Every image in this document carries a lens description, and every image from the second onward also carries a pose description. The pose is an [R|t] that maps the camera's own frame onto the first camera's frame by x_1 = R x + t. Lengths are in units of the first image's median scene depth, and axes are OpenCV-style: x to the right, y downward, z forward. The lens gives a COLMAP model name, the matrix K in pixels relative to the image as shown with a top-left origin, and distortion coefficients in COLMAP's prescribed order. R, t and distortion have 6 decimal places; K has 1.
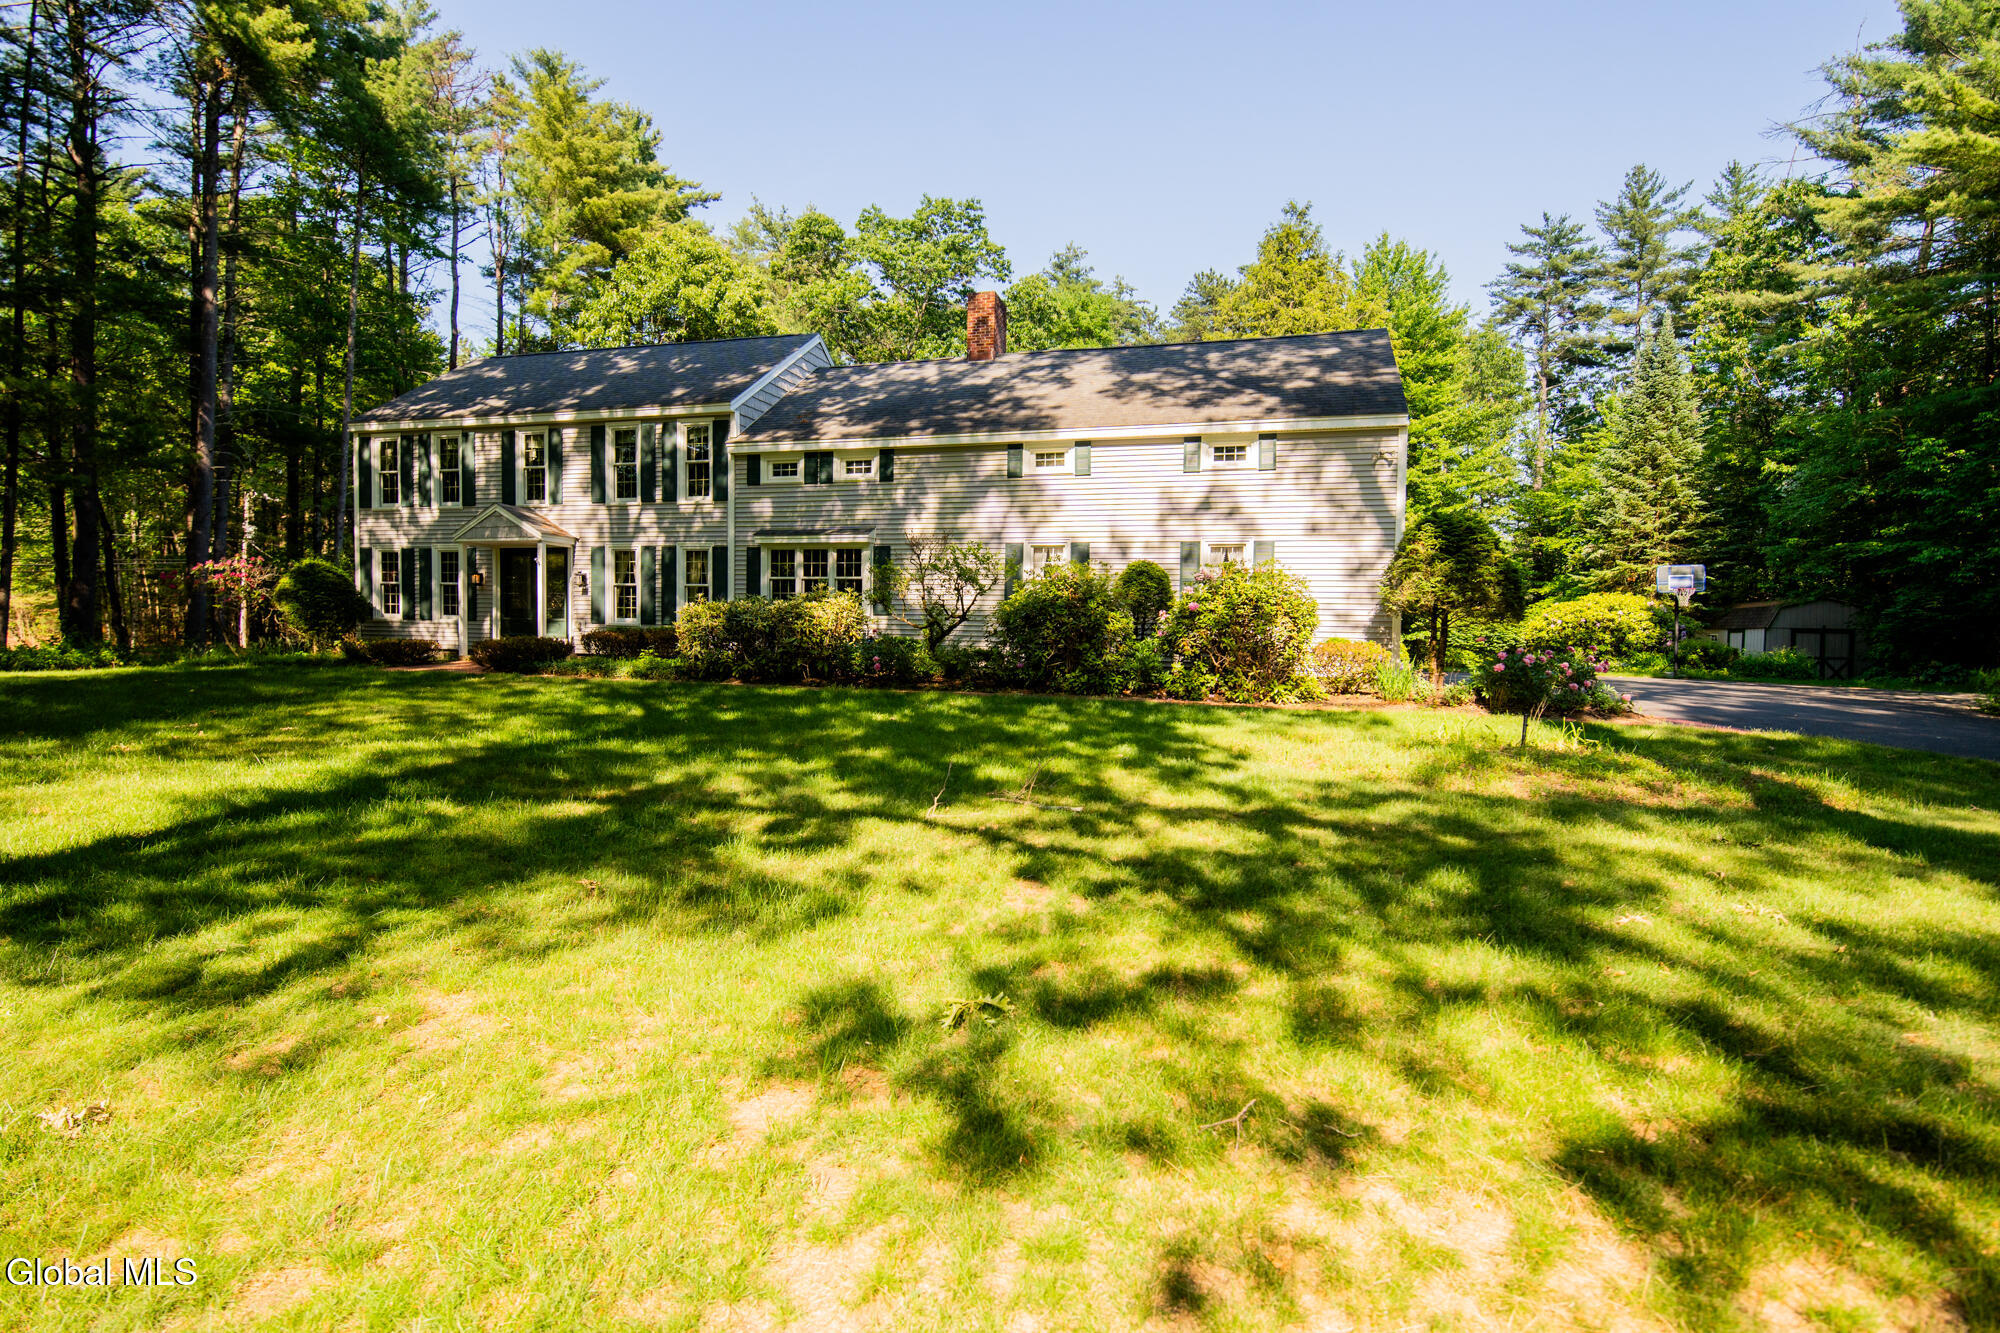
lens RADIAL K [[972.2, 0, 996.1], [0, 972.2, 655.6], [0, 0, 1]] dist [0.001172, -0.000983]
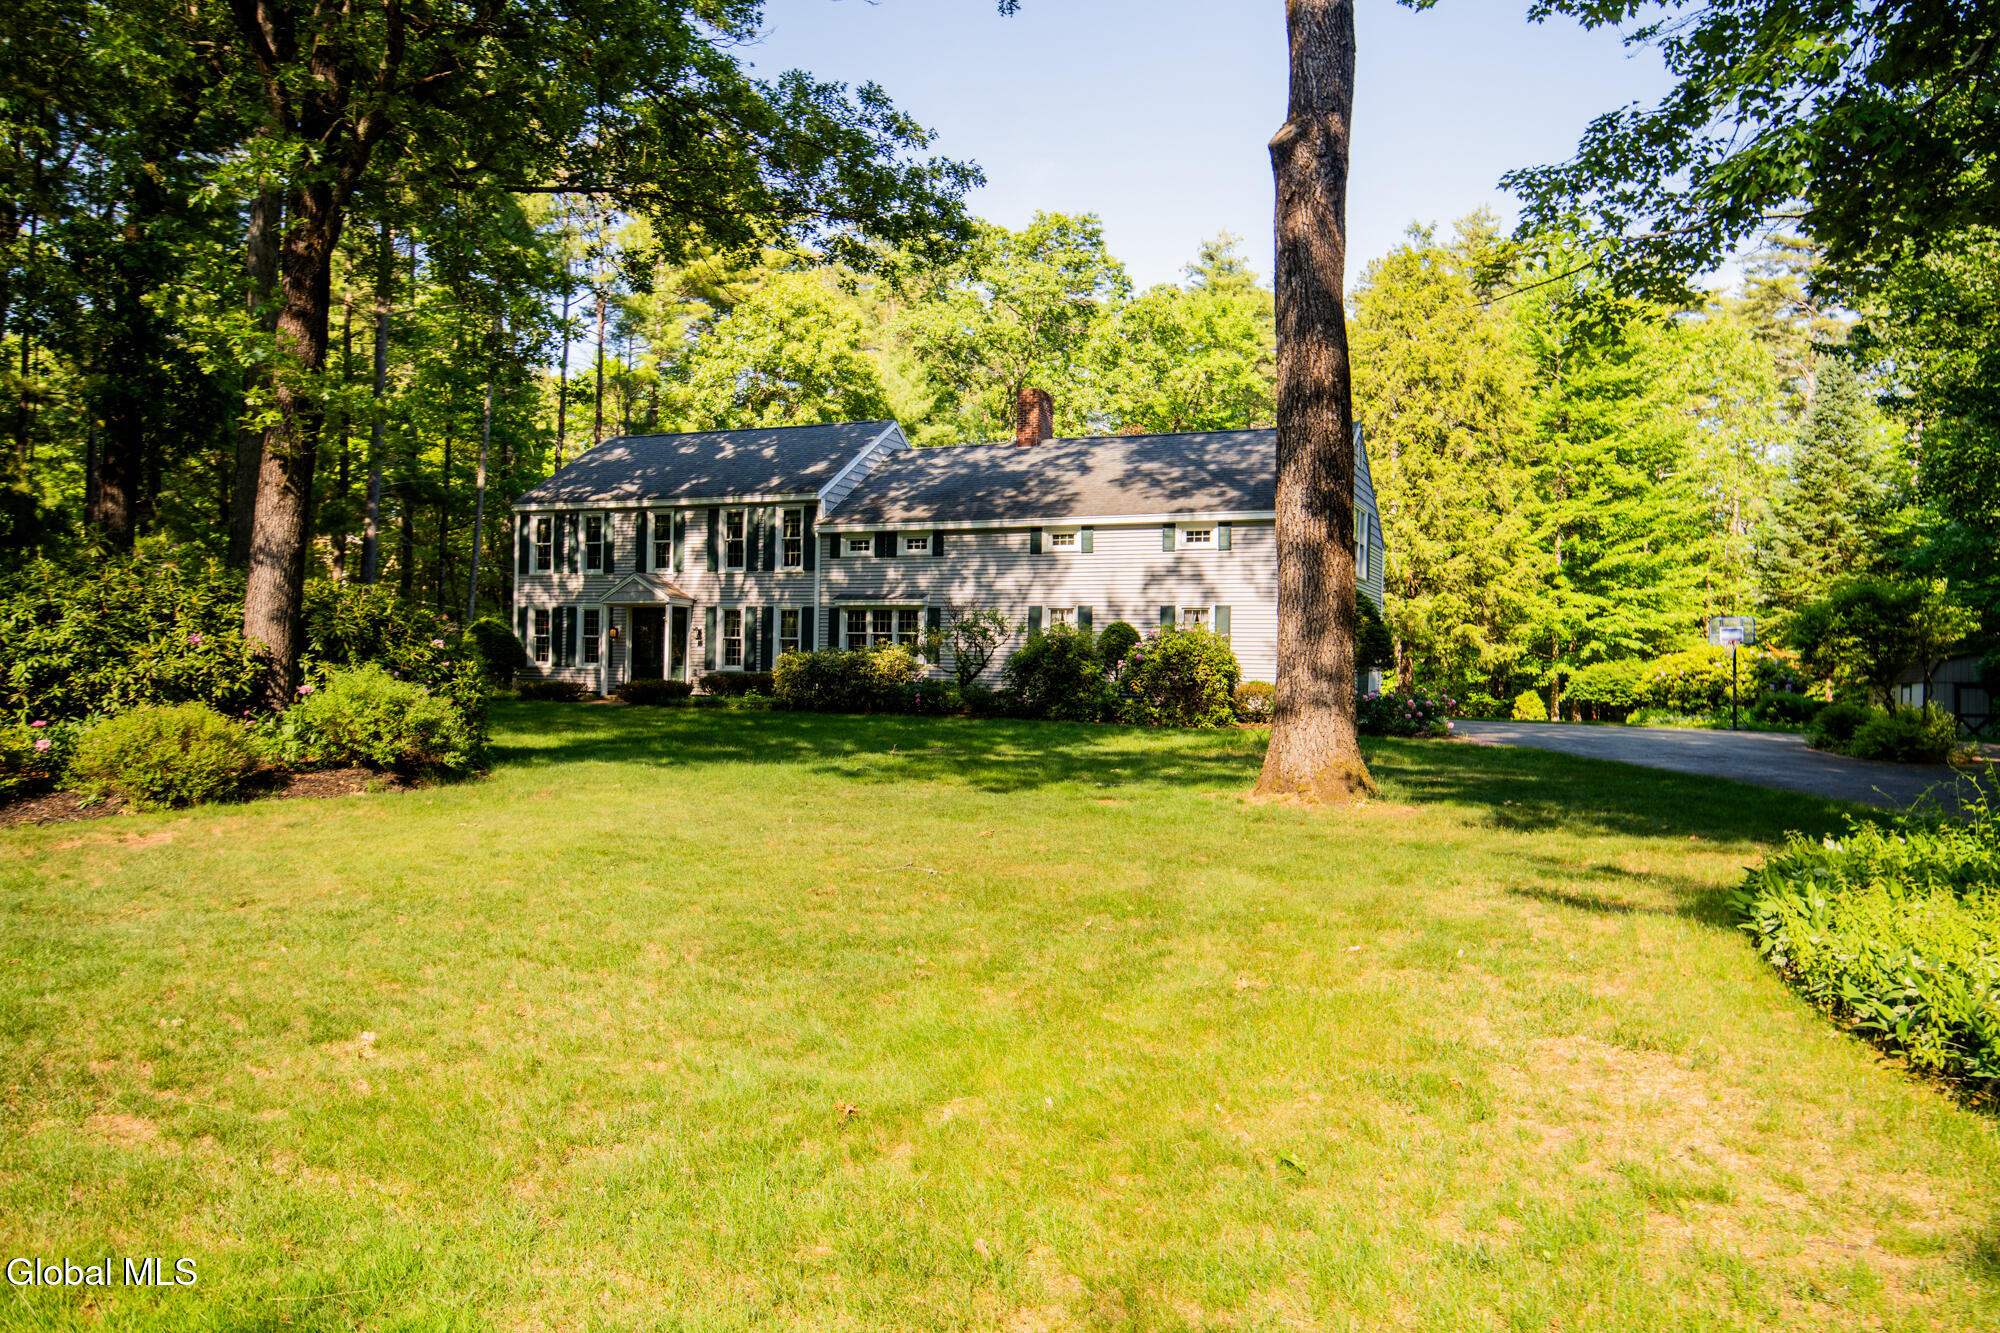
lens RADIAL K [[1394.9, 0, 1010.6], [0, 1394.9, 662.3], [0, 0, 1]] dist [0.023852, 0.000969]
pose [[0.989541, 0.001983, -0.144236, 0.221109], [-0.008598, 0.998939, -0.045253, 0.033937], [0.143994, 0.046020, 0.988508, -0.693066]]
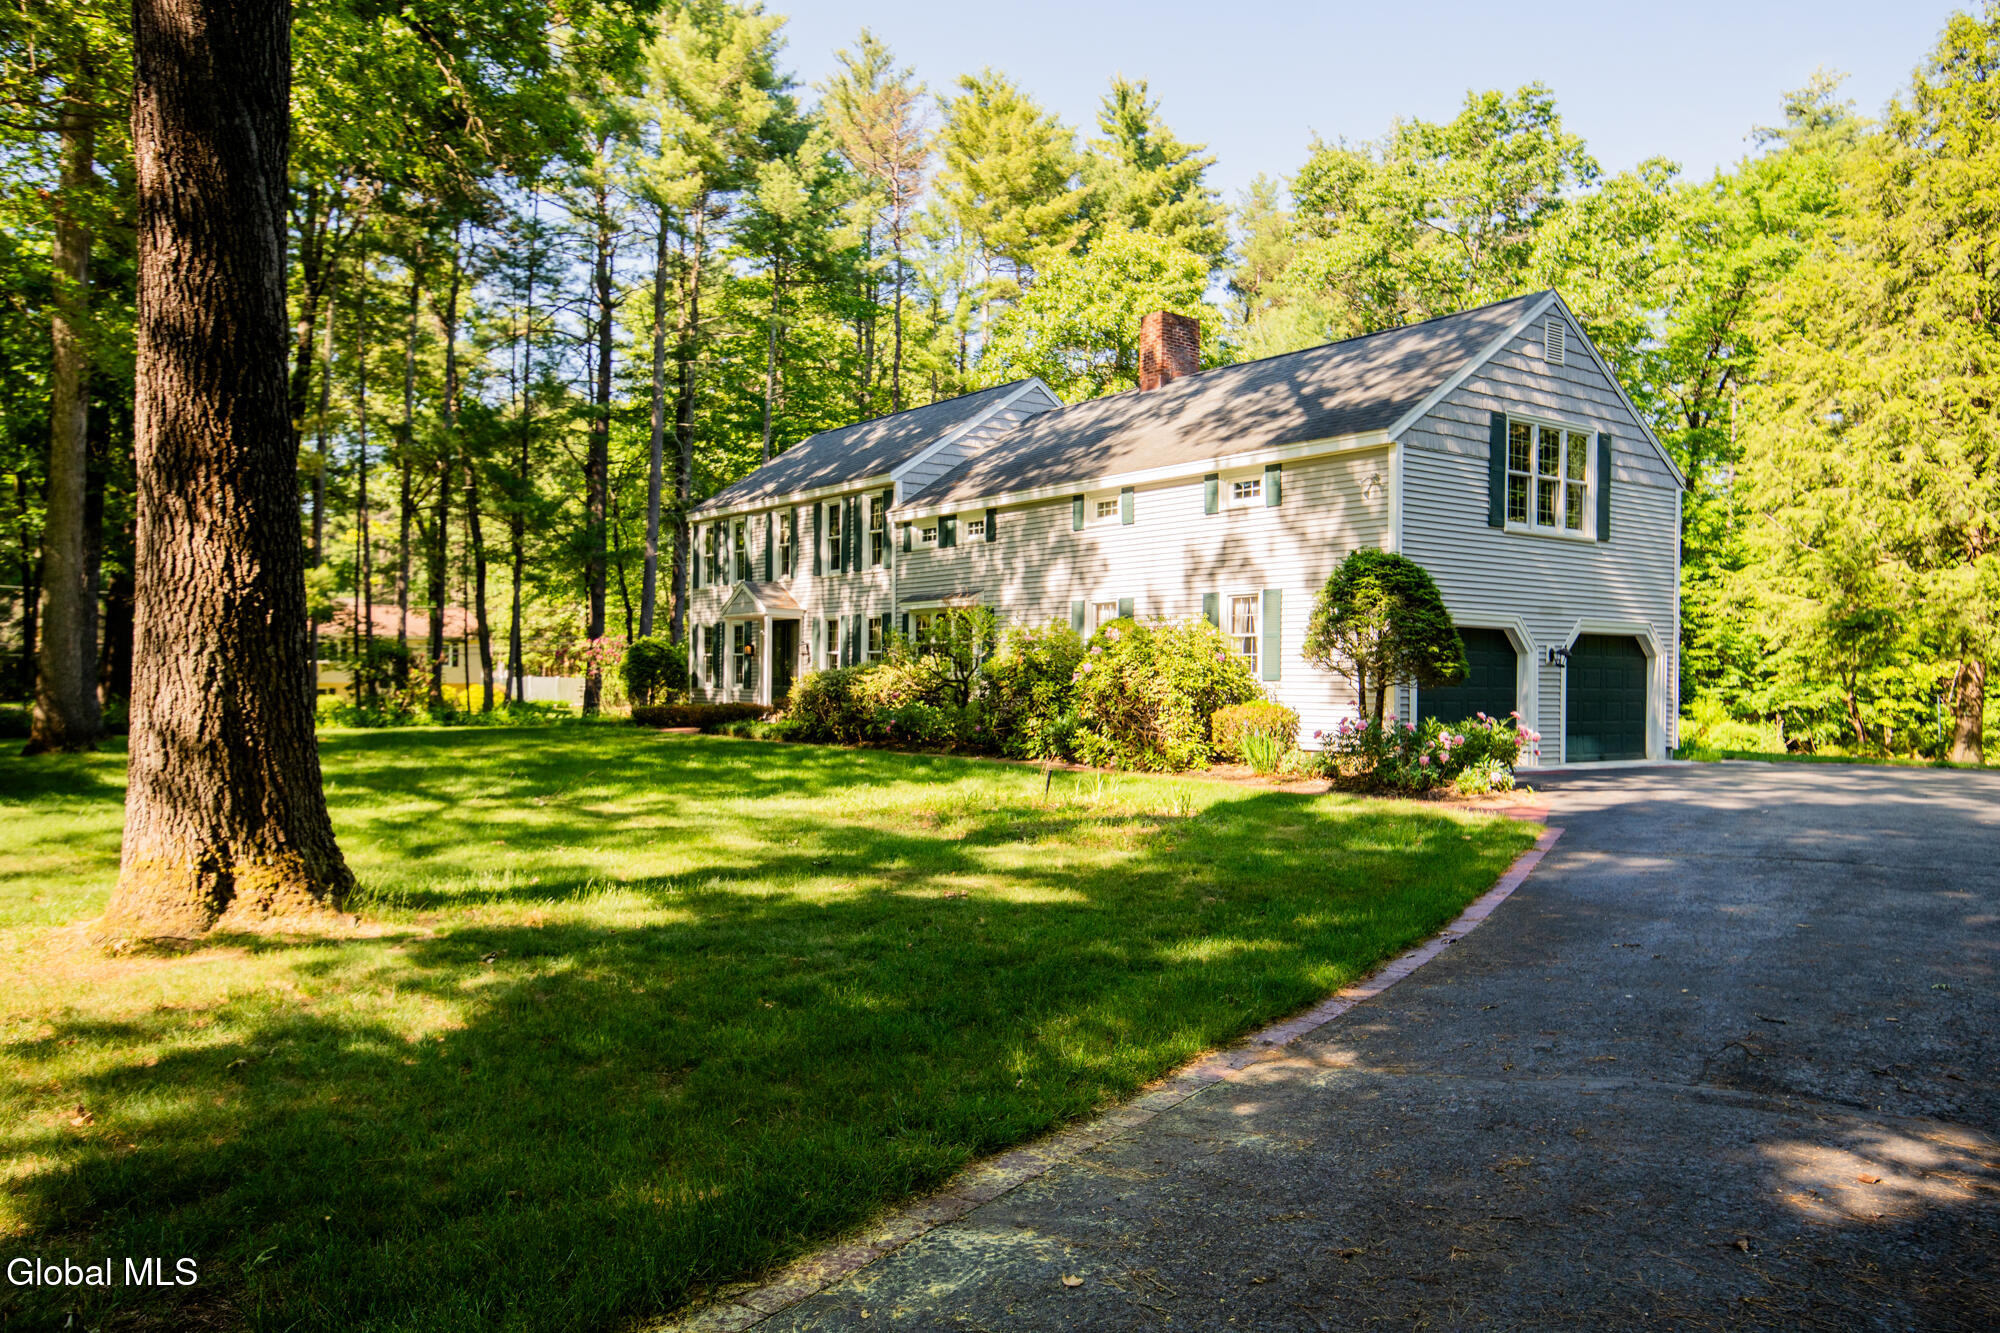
lens RADIAL K [[1460.3, 0, 990.8], [0, 1460.3, 679.7], [0, 0, 1]] dist [0.007674, 0.000265]
pose [[0.791993, -0.011926, -0.610413, 0.717959], [-0.012950, 0.999256, -0.036326, 0.009082], [0.610393, 0.036675, 0.791250, -0.132315]]
